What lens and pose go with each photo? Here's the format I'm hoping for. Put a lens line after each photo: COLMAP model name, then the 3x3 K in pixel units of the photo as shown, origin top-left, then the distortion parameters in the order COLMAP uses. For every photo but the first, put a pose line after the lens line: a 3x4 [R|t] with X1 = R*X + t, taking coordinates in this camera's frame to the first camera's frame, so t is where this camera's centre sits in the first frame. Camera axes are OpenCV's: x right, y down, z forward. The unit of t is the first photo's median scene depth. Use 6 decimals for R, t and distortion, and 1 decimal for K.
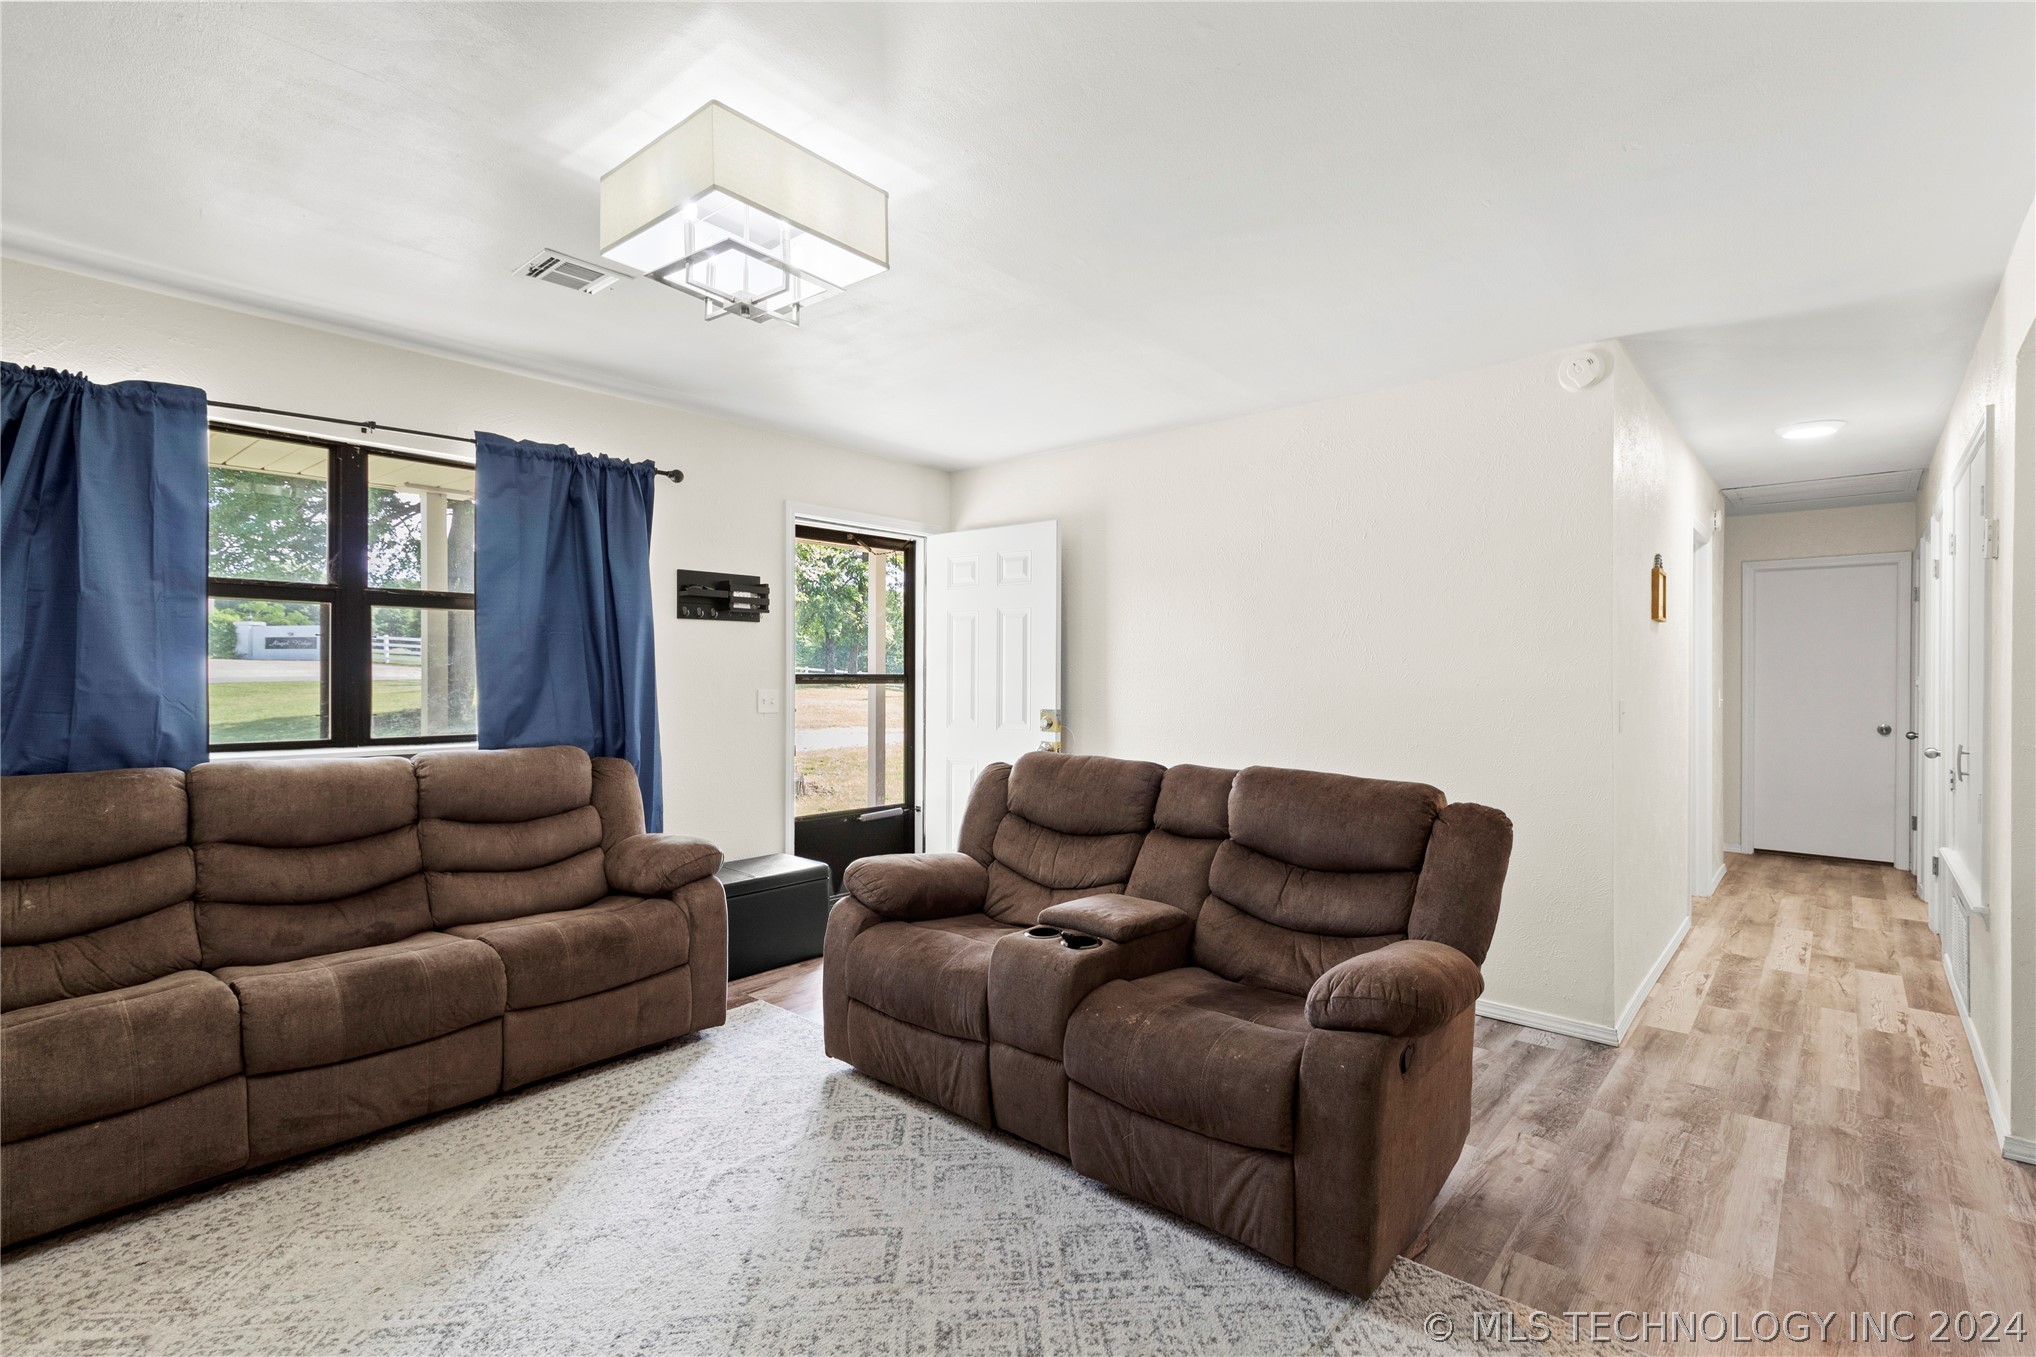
lens RADIAL K [[946.1, 0, 1022.8], [0, 946.1, 685.6], [0, 0, 1]] dist [0.006082, -0.001037]
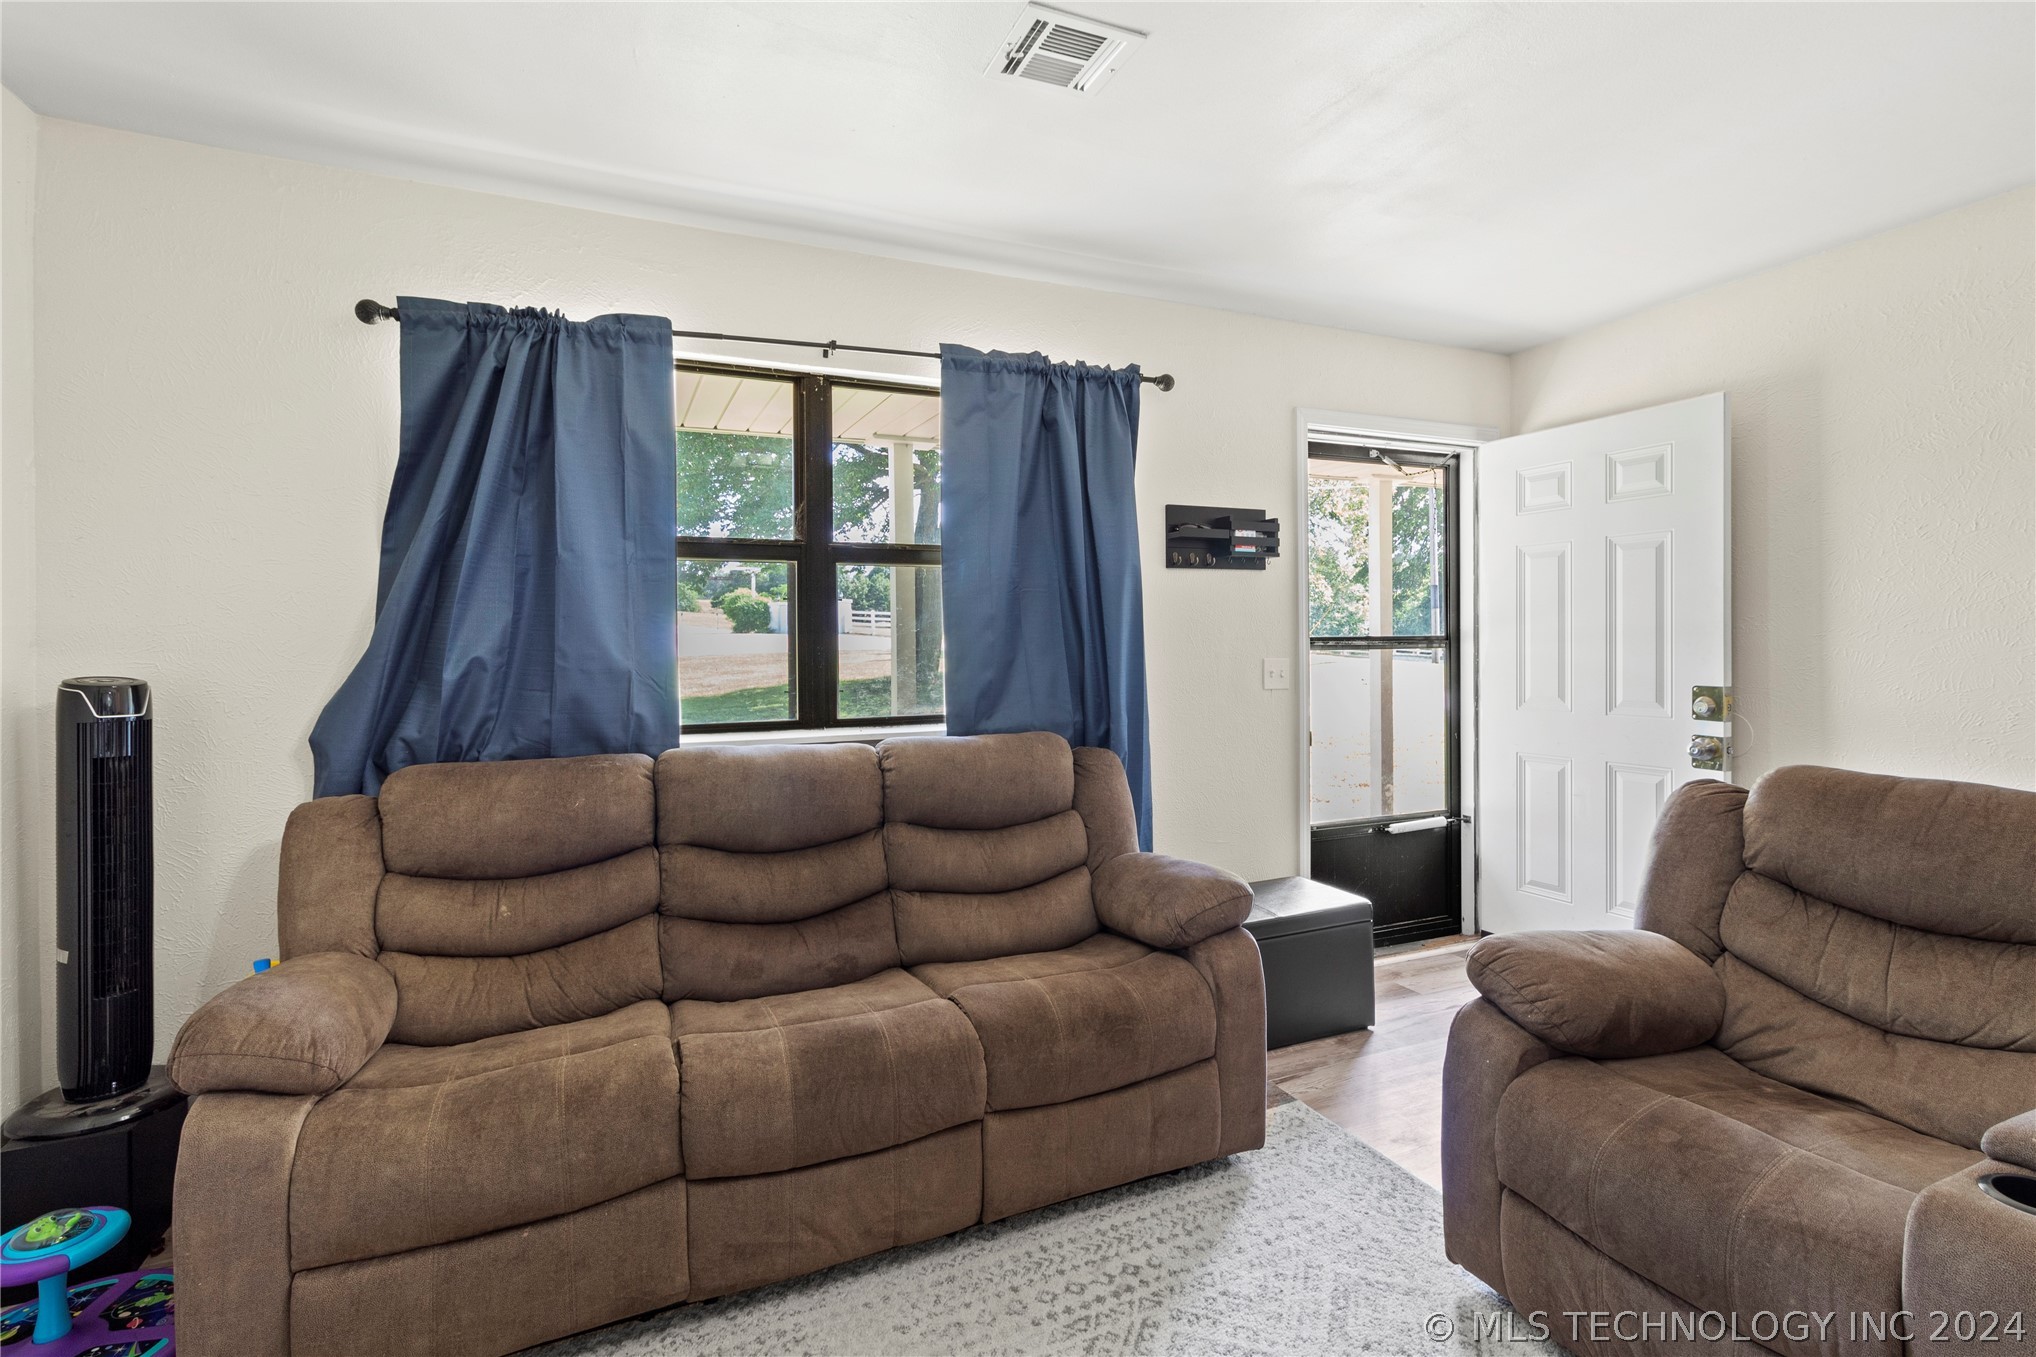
lens RADIAL K [[949.2, 0, 1019.2], [0, 949.2, 663.6], [0, 0, 1]] dist [0.007648, -0.000613]
pose [[0.904433, -0.003158, -0.426604, -0.189325], [0.008754, 0.999899, 0.011158, -0.002662], [0.426526, -0.013826, 0.904370, 0.322612]]
